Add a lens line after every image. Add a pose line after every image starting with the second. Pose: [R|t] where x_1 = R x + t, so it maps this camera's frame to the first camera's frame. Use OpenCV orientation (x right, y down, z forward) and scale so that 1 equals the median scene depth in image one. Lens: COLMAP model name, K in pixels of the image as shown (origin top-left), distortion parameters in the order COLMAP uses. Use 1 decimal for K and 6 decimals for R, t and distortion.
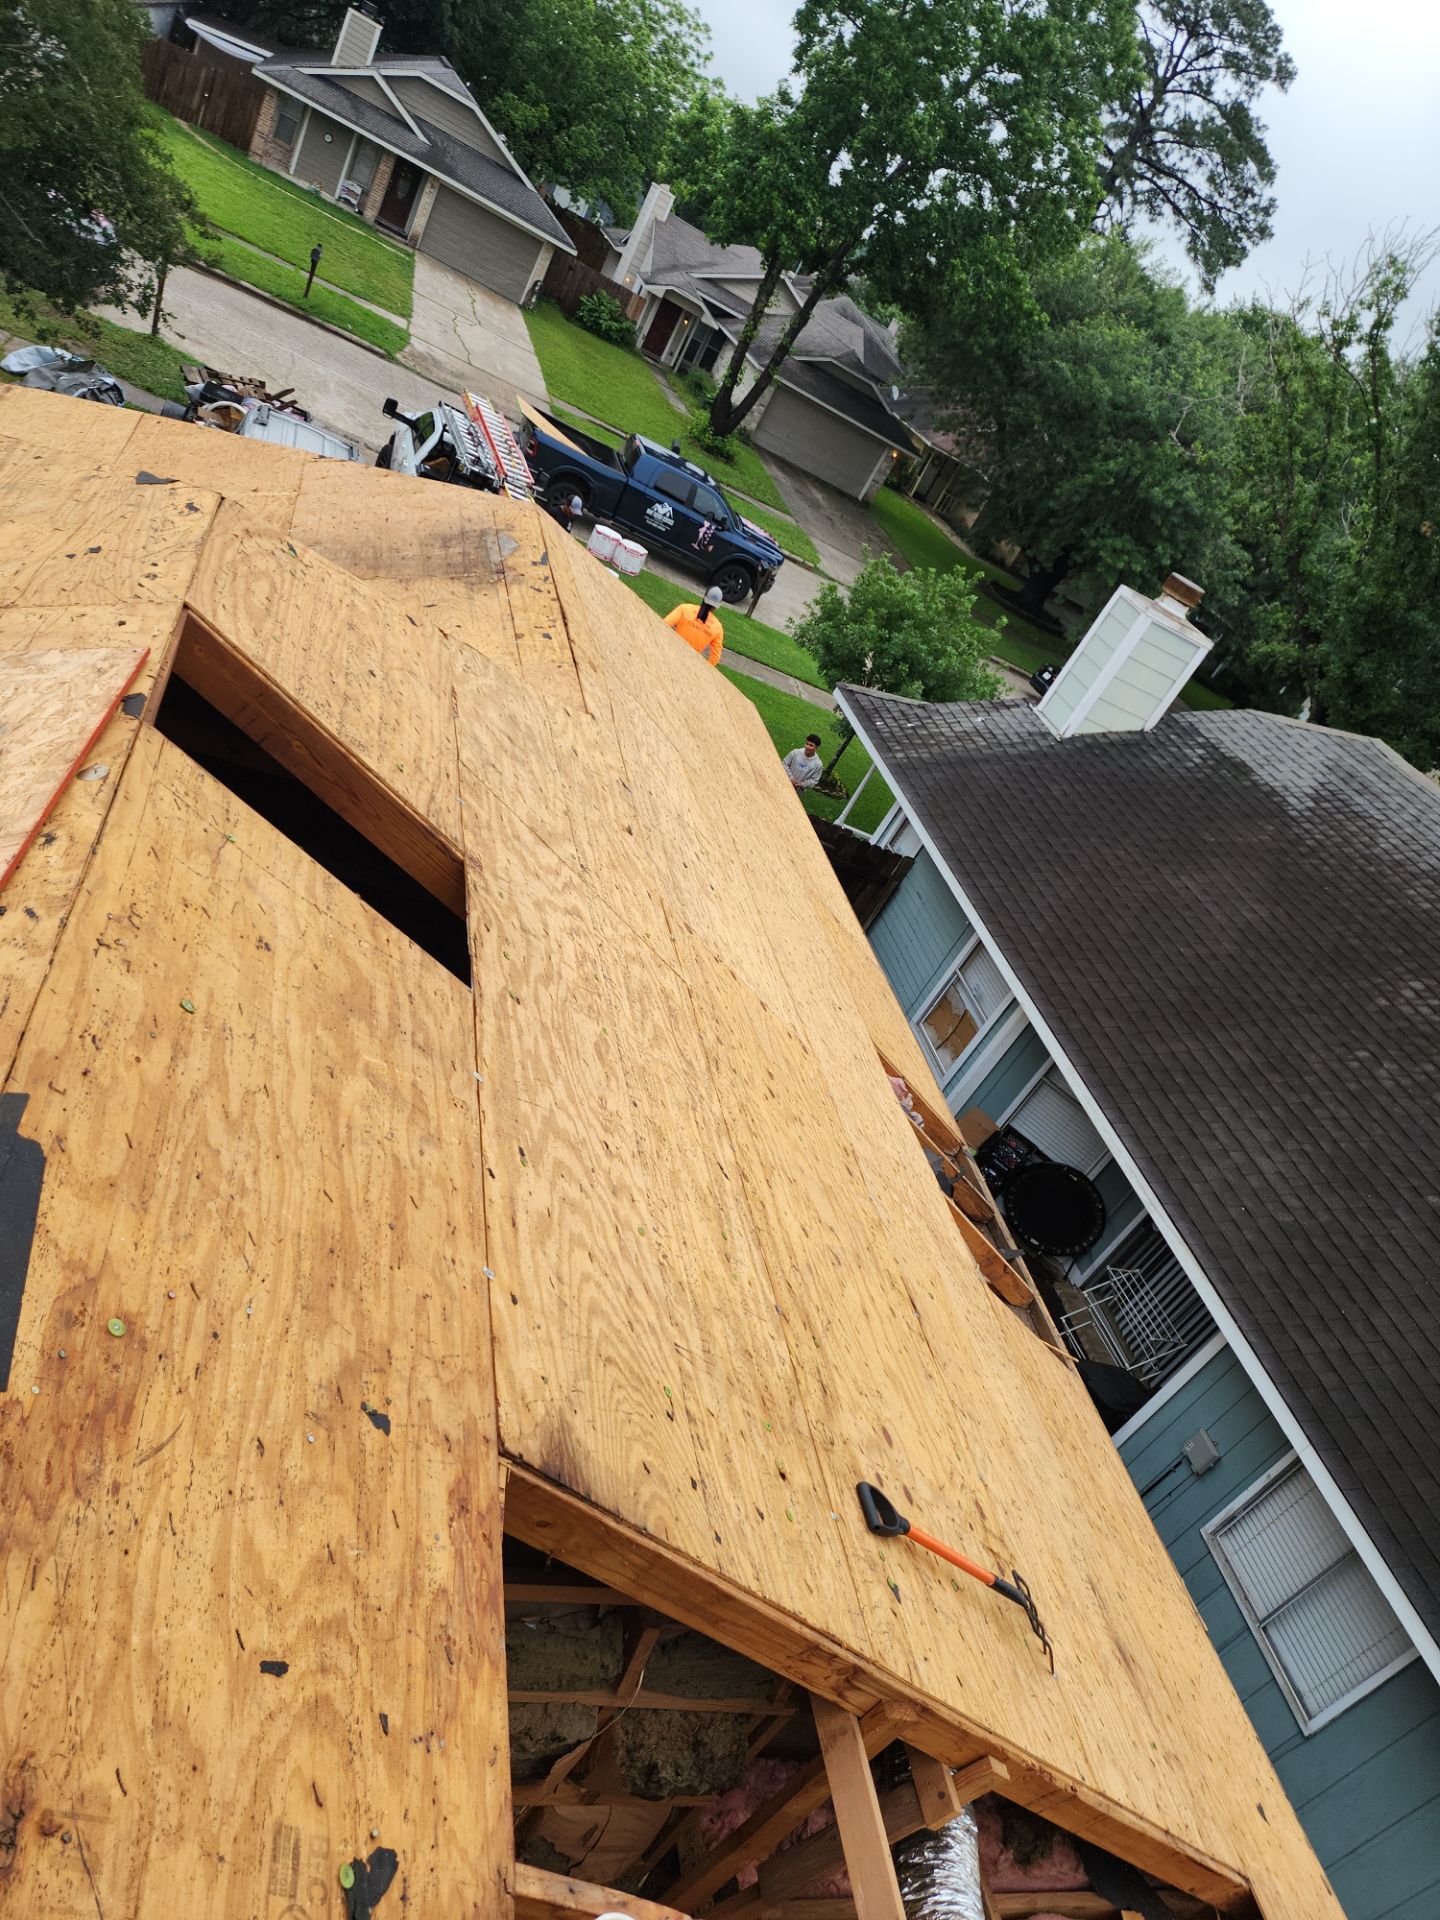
lens RADIAL K [[1267.3, 0, 720.0], [0, 1267.3, 960.0], [0, 0, 1]] dist [0.069922, -0.056005]
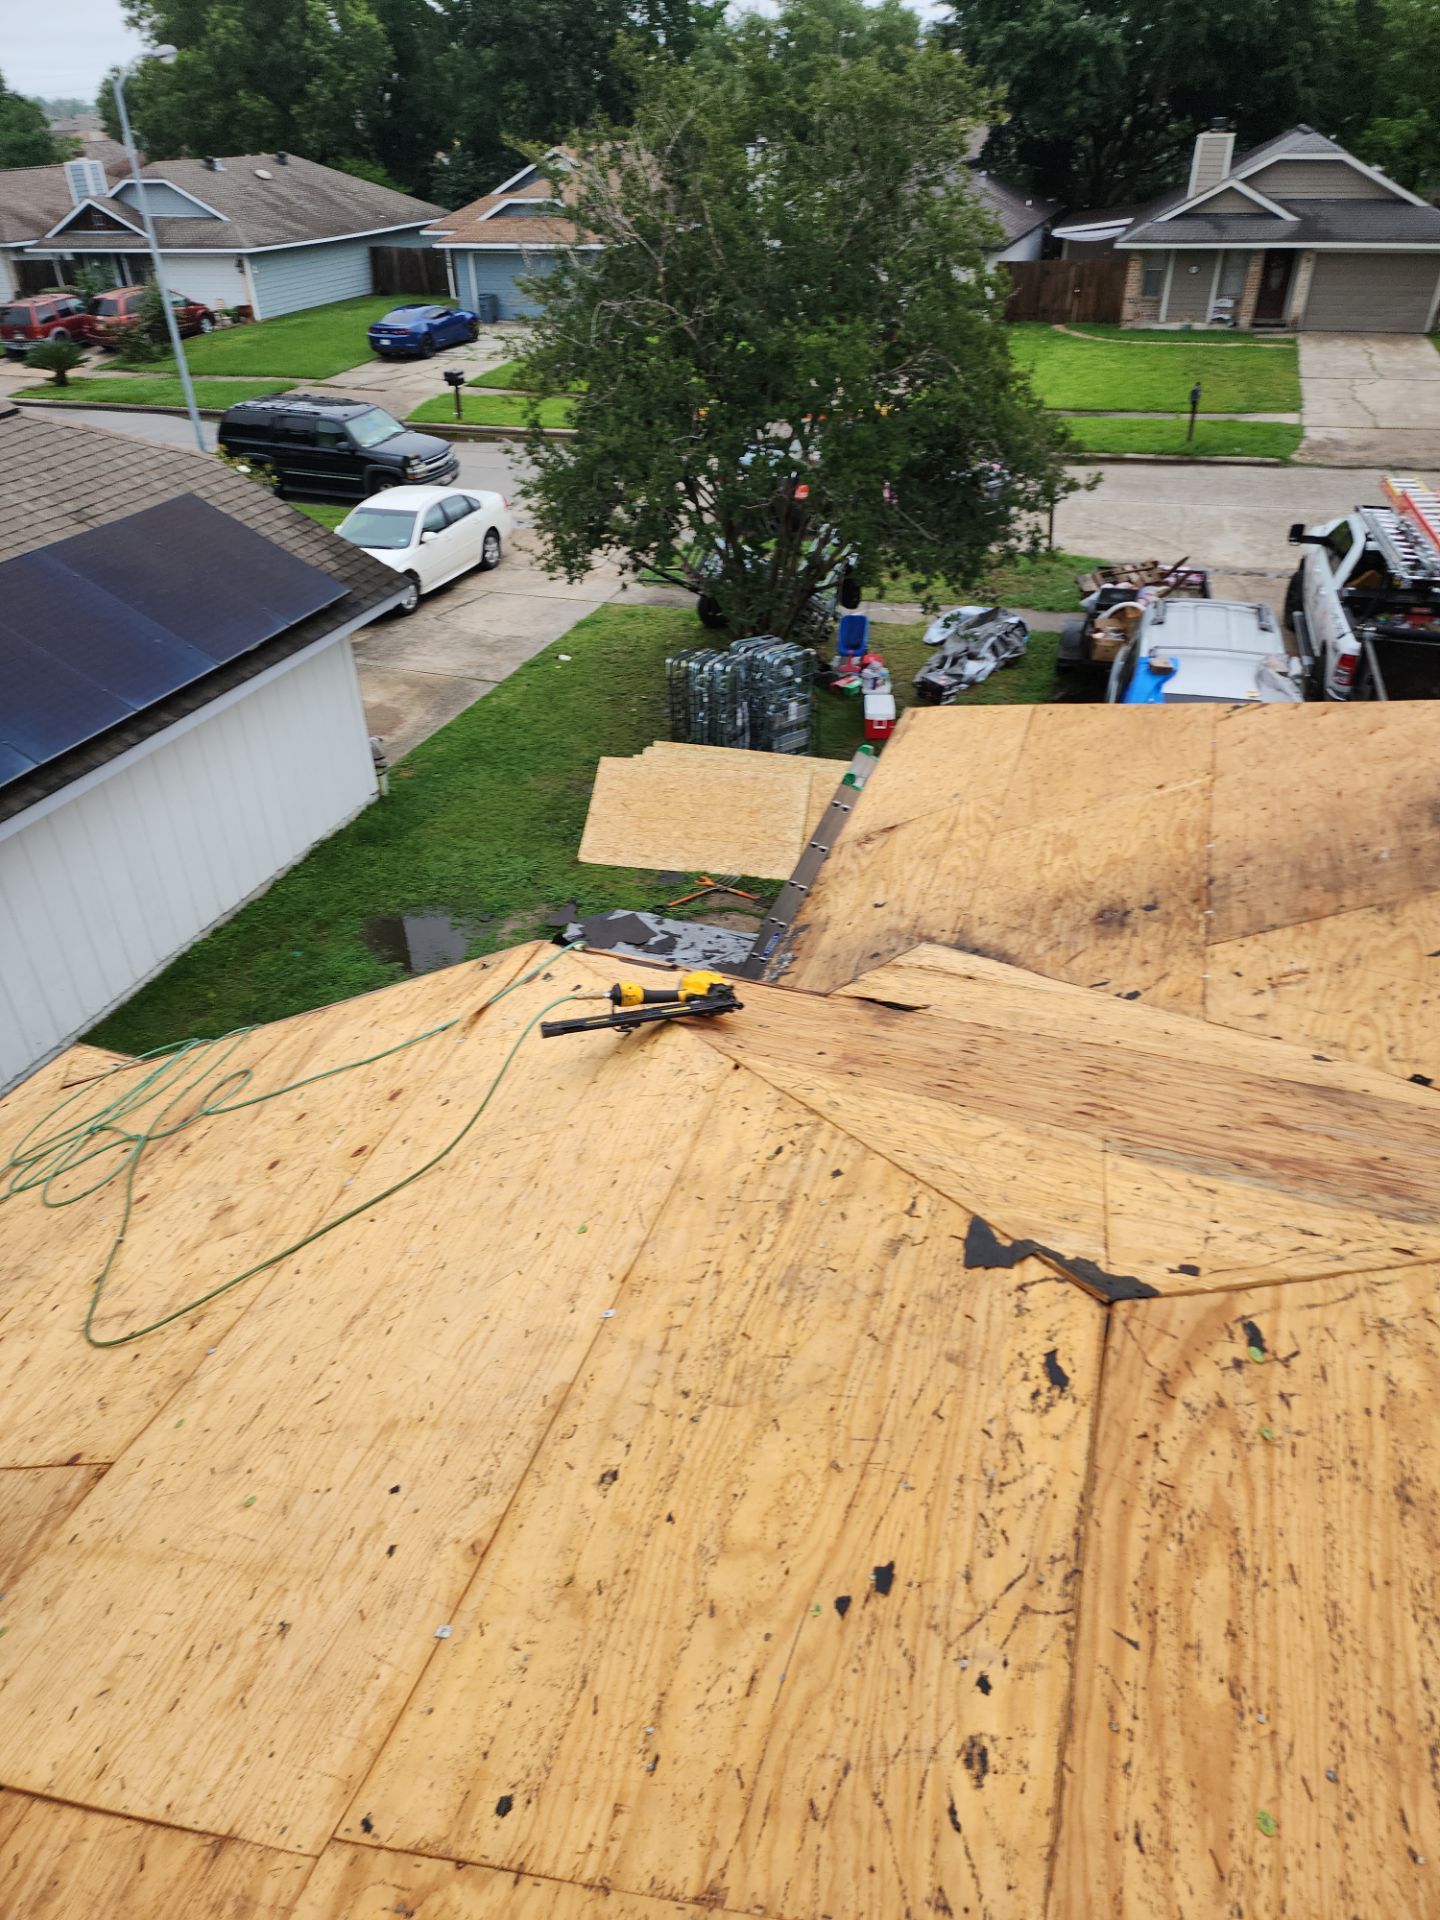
lens RADIAL K [[1197.5, 0, 752.5], [0, 1197.5, 983.8], [0, 0, 1]] dist [0.066491, -0.050292]
pose [[0.753234, -0.123318, -0.646089, -0.020760], [0.096666, 0.992356, -0.076712, -0.057863], [0.650611, -0.004673, 0.759397, 0.067497]]
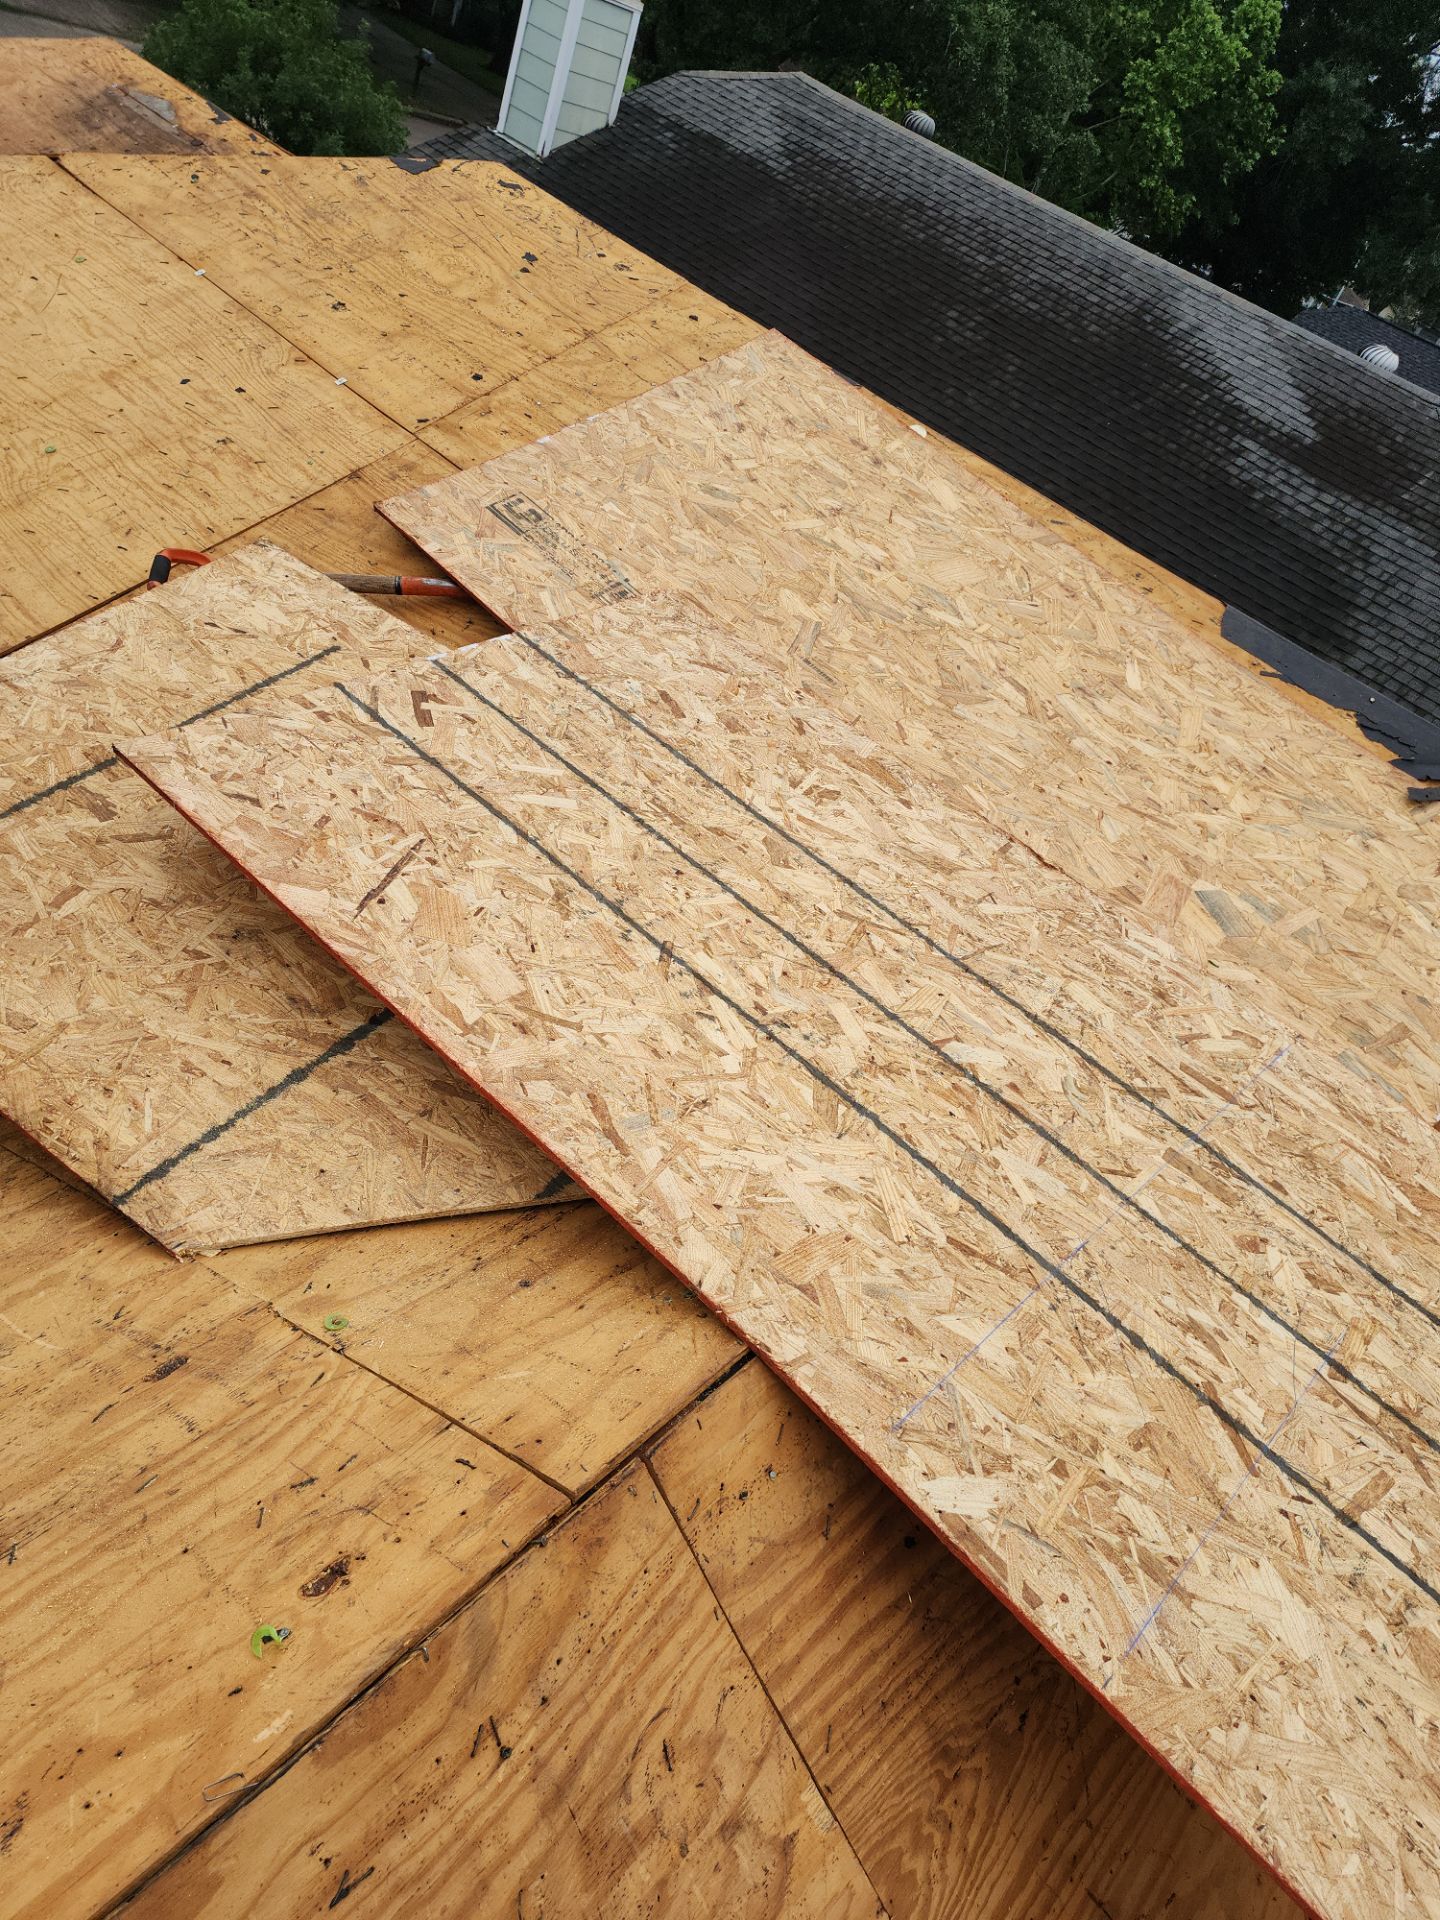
lens RADIAL K [[1267.3, 0, 720.0], [0, 1267.3, 960.0], [0, 0, 1]] dist [0.069922, -0.056005]
pose [[0.824912, -0.477549, 0.302436, -0.107235], [0.325795, 0.838901, 0.436009, -0.027115], [-0.461929, -0.261137, 0.847602, -0.016007]]
